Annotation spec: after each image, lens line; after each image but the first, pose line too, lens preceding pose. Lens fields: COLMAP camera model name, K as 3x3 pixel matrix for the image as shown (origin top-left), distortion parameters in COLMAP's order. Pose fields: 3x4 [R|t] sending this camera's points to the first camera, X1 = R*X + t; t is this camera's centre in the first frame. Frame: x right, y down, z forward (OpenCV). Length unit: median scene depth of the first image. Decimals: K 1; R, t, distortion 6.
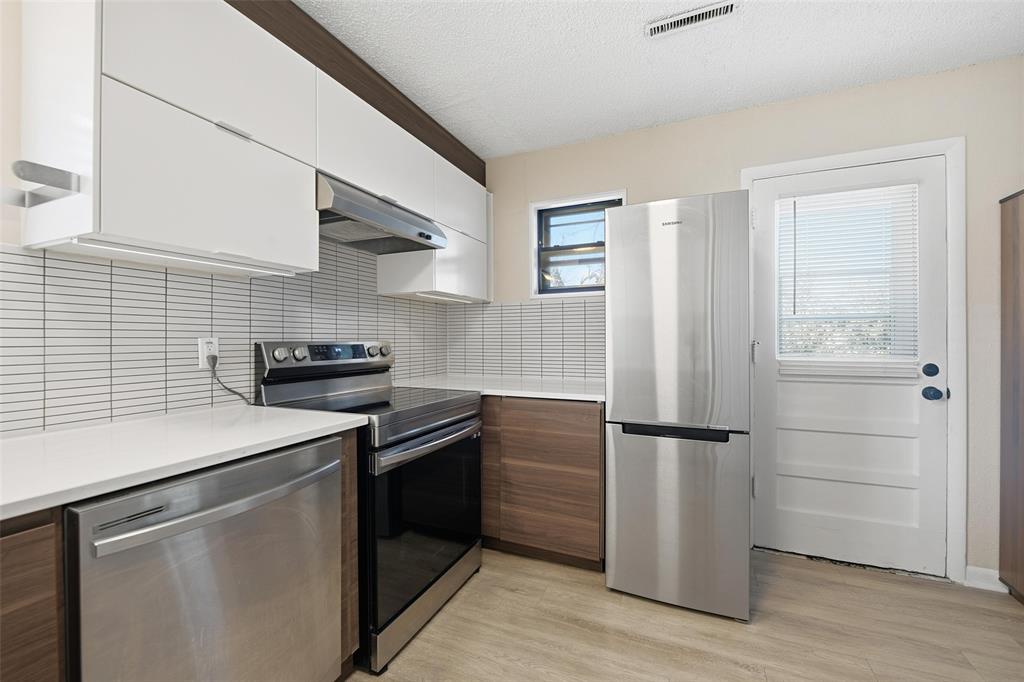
lens RADIAL K [[409.0, 0, 517.1], [0, 409.0, 341.2], [0, 0, 1]] dist [-0.007991, 0.000151]
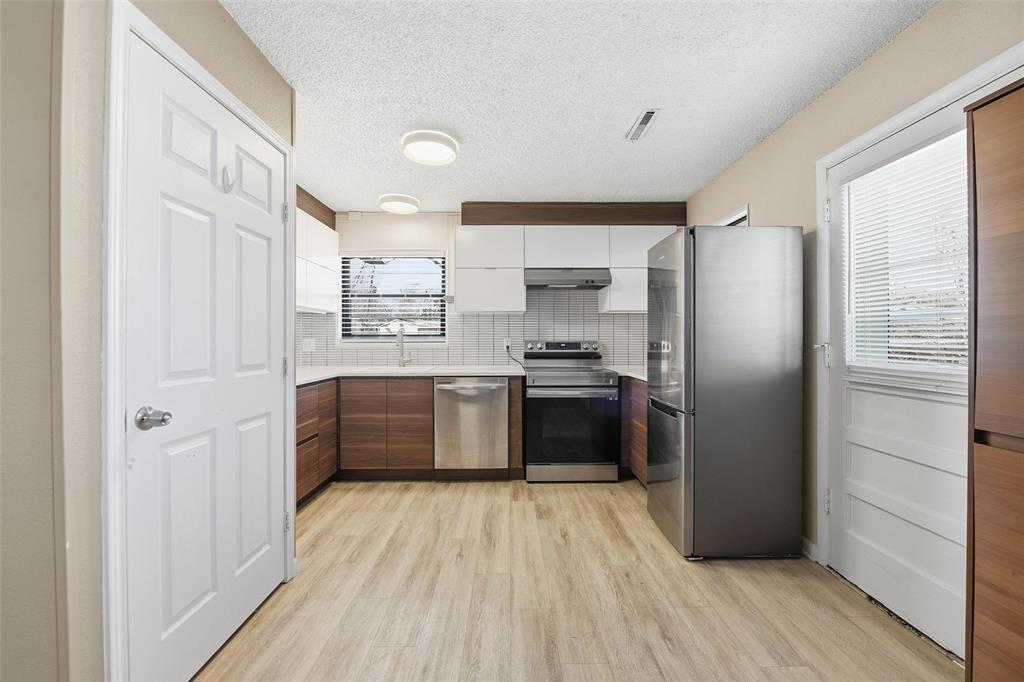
lens RADIAL K [[409.0, 0, 517.1], [0, 409.0, 341.2], [0, 0, 1]] dist [-0.007991, 0.000151]
pose [[0.416066, 0.008218, -0.909297, 1.430430], [-0.004090, 0.999966, 0.007166, -0.011045], [0.909325, 0.000737, 0.416085, -0.030953]]
